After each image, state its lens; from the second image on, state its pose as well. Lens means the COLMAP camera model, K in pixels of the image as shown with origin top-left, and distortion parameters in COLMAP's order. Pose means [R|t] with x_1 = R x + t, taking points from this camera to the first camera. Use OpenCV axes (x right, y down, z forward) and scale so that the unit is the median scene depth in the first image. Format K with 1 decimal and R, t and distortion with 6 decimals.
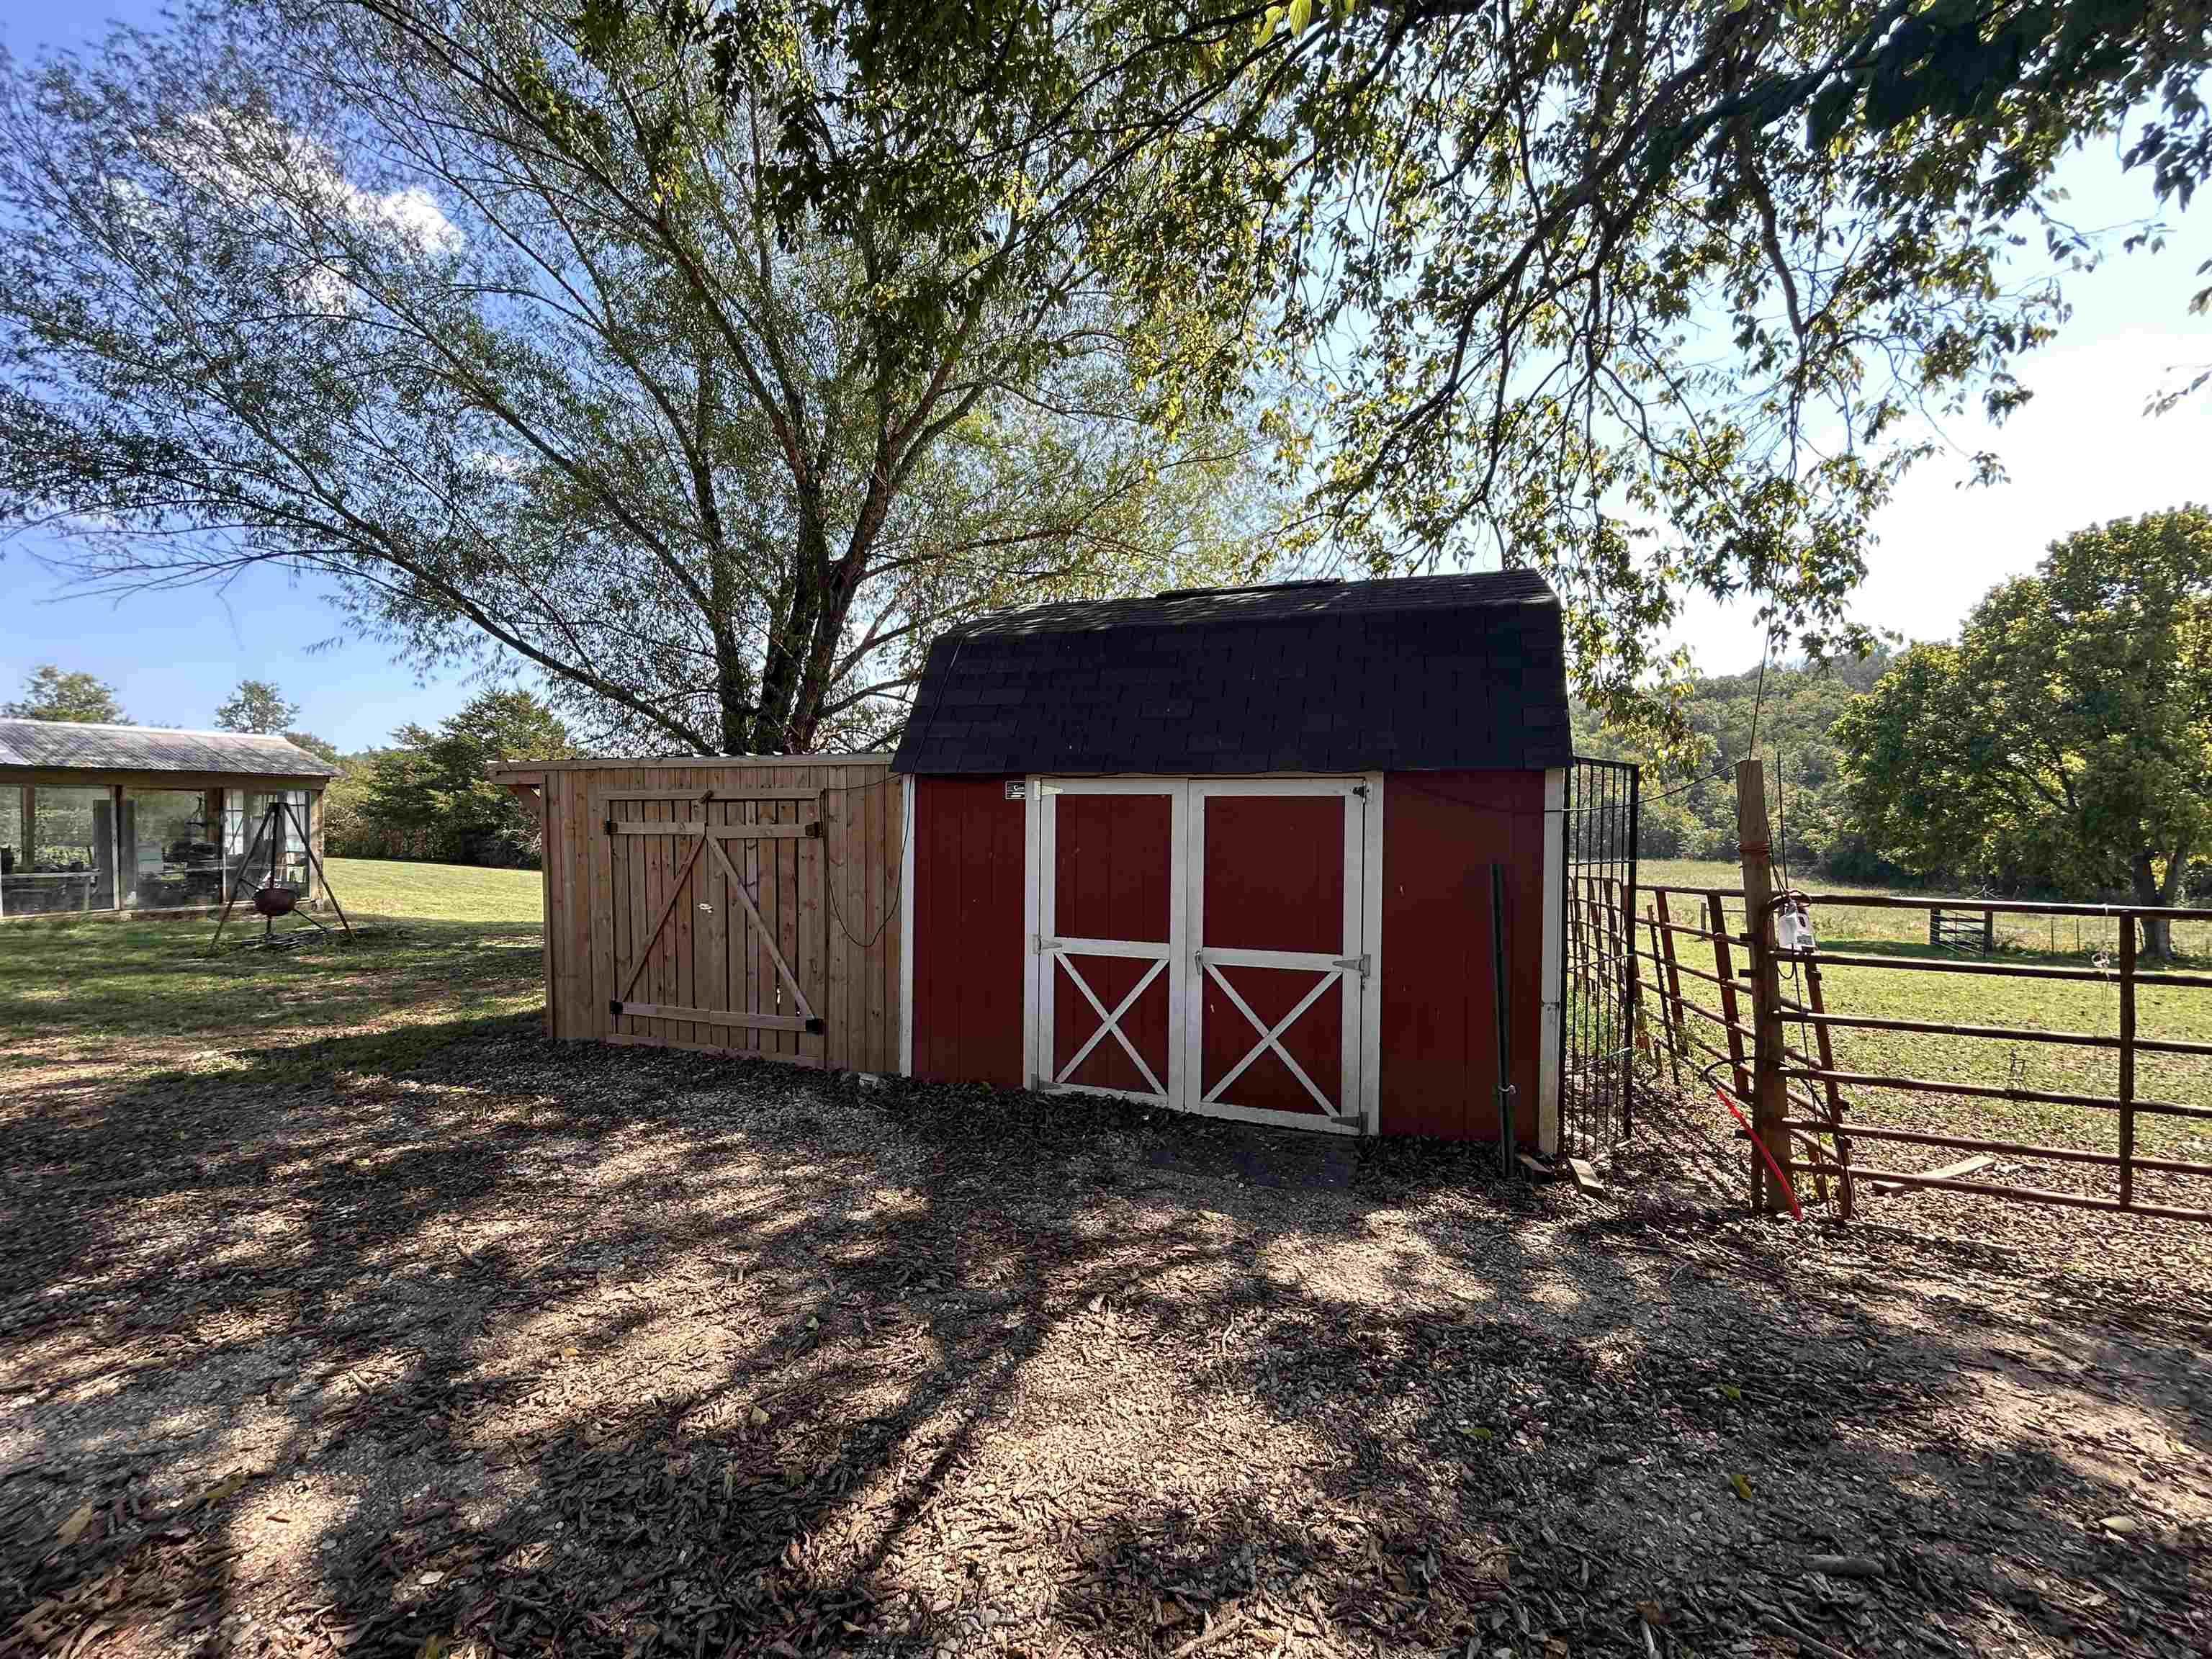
lens RADIAL K [[892.9, 0, 1096.8], [0, 892.9, 834.3], [0, 0, 1]] dist [-0.003628, 0.001749]
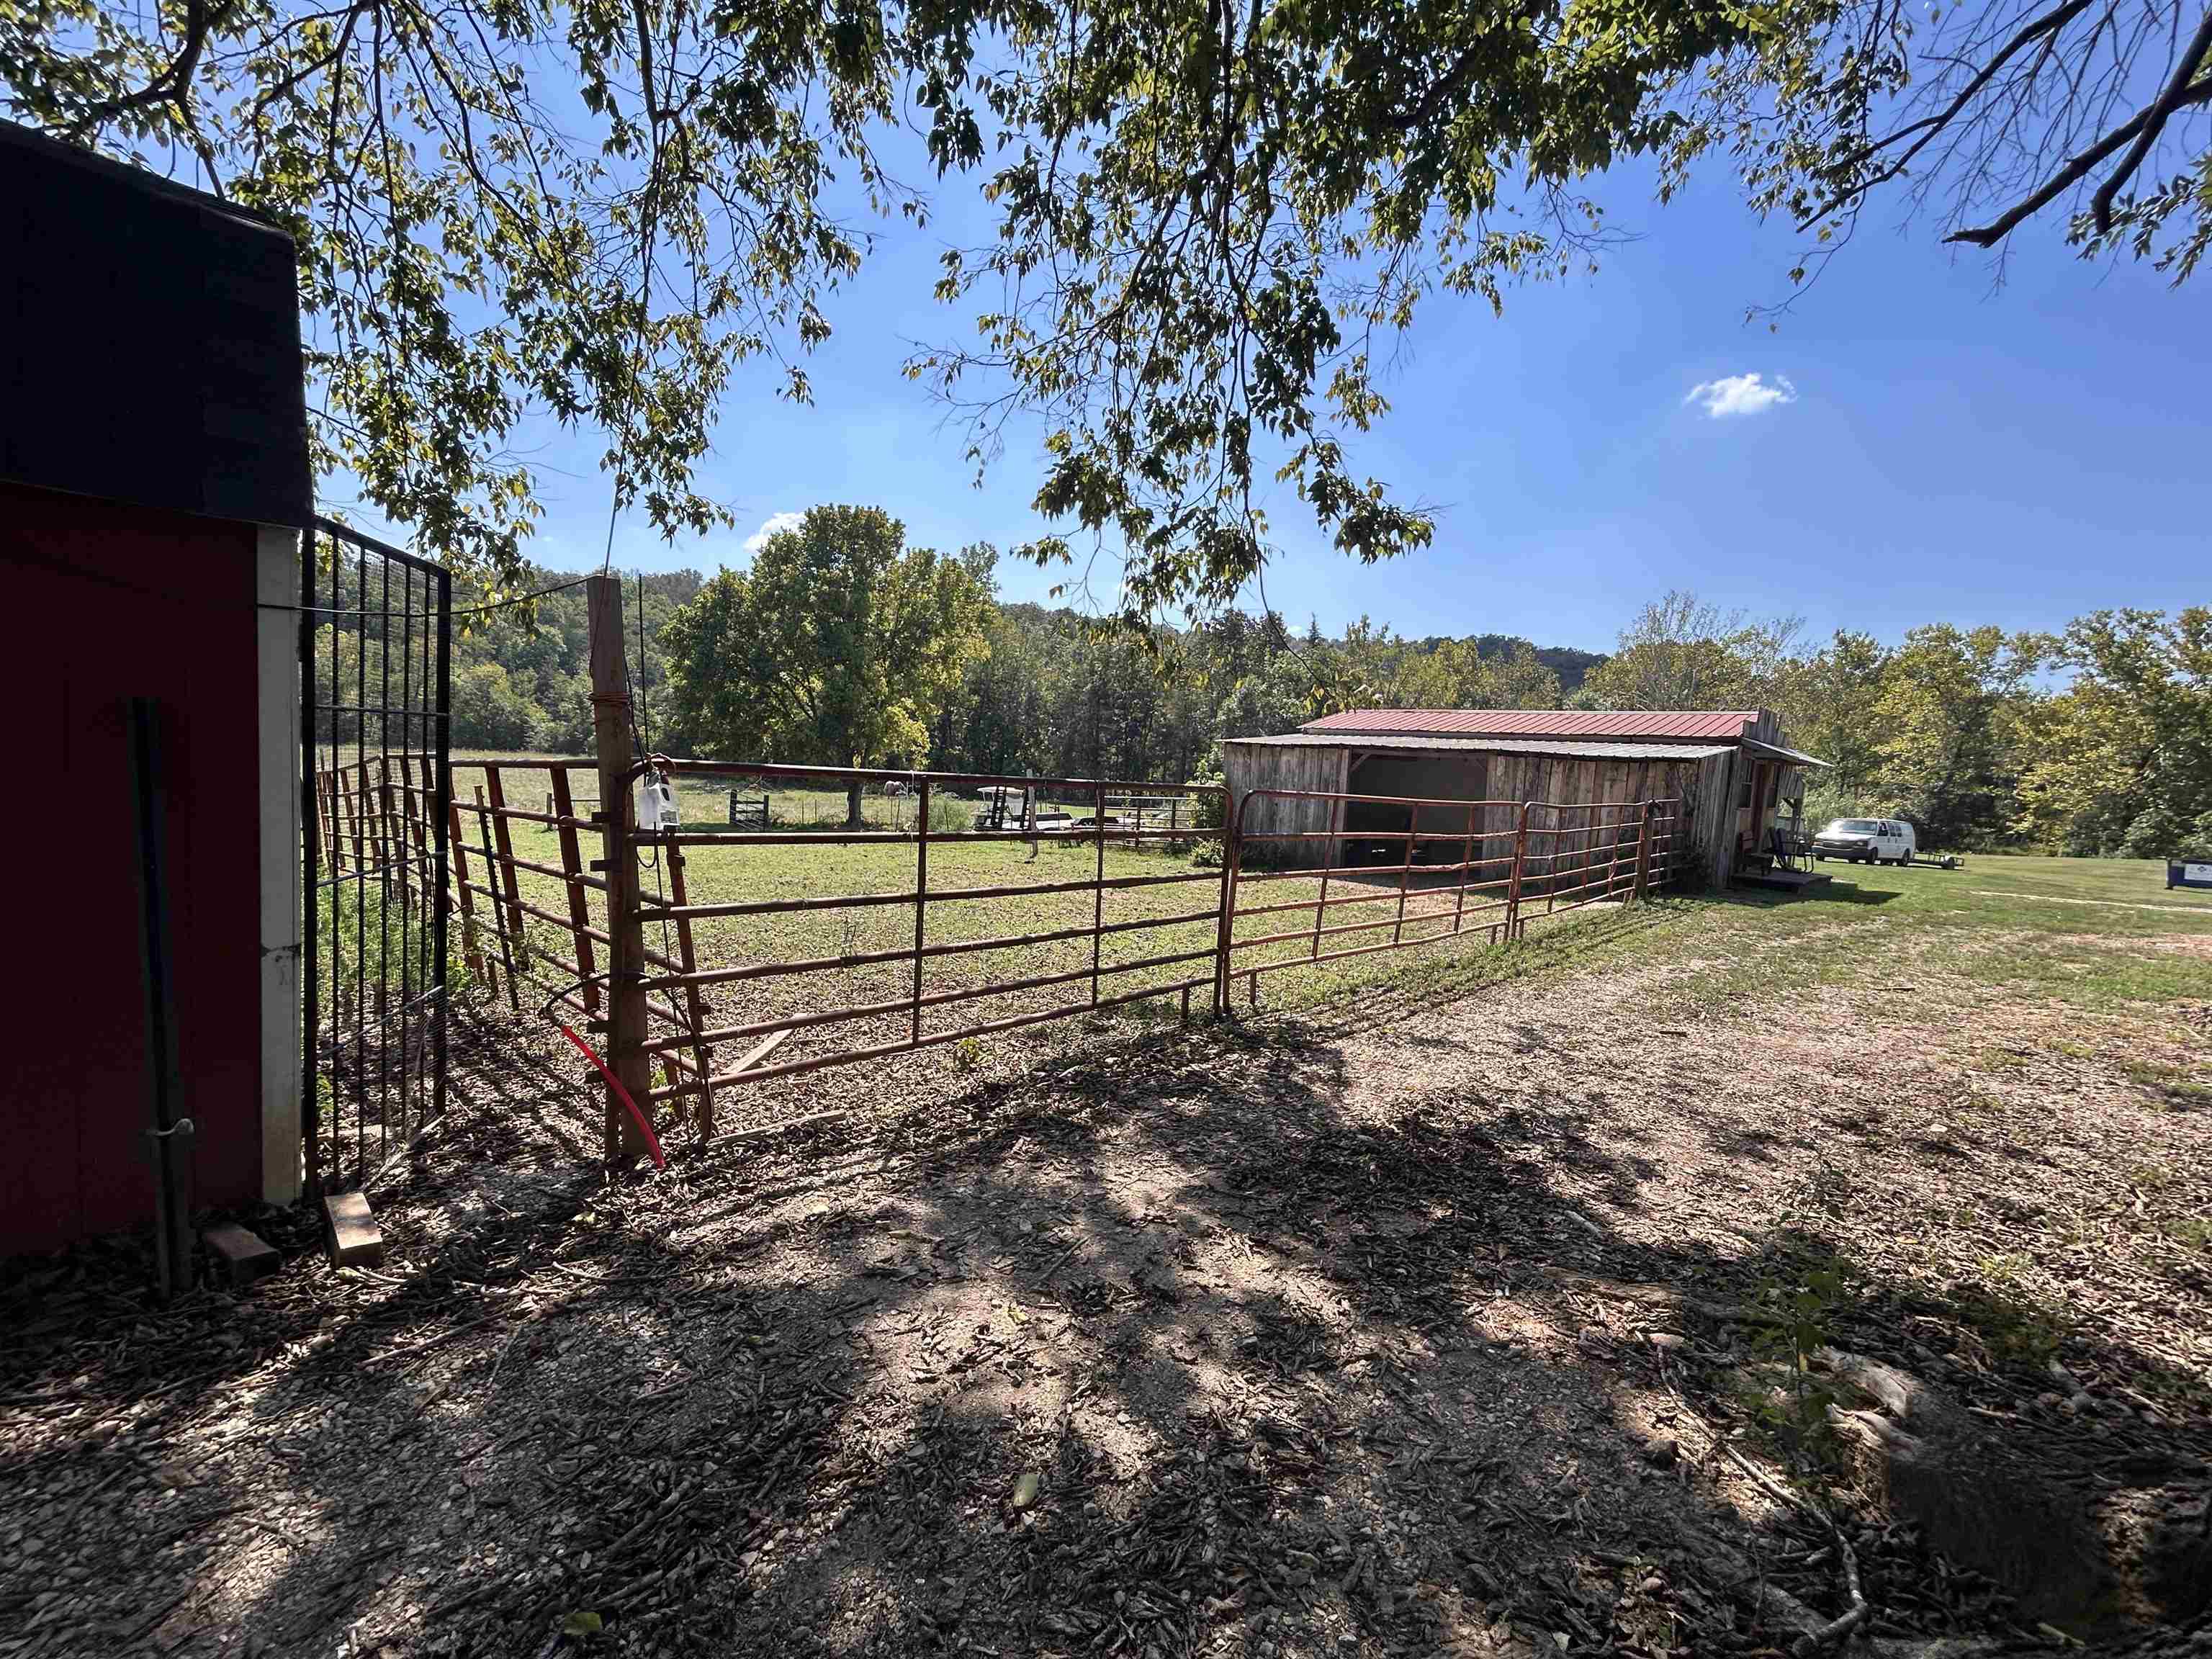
lens RADIAL K [[892.9, 0, 1101.8], [0, 892.9, 831.3], [0, 0, 1]] dist [-0.003628, 0.001749]
pose [[0.408095, -0.057731, 0.911112, 0.147908], [-0.049225, 0.995155, 0.085105, 0.028620], [-0.911611, -0.079580, 0.403276, 0.212476]]
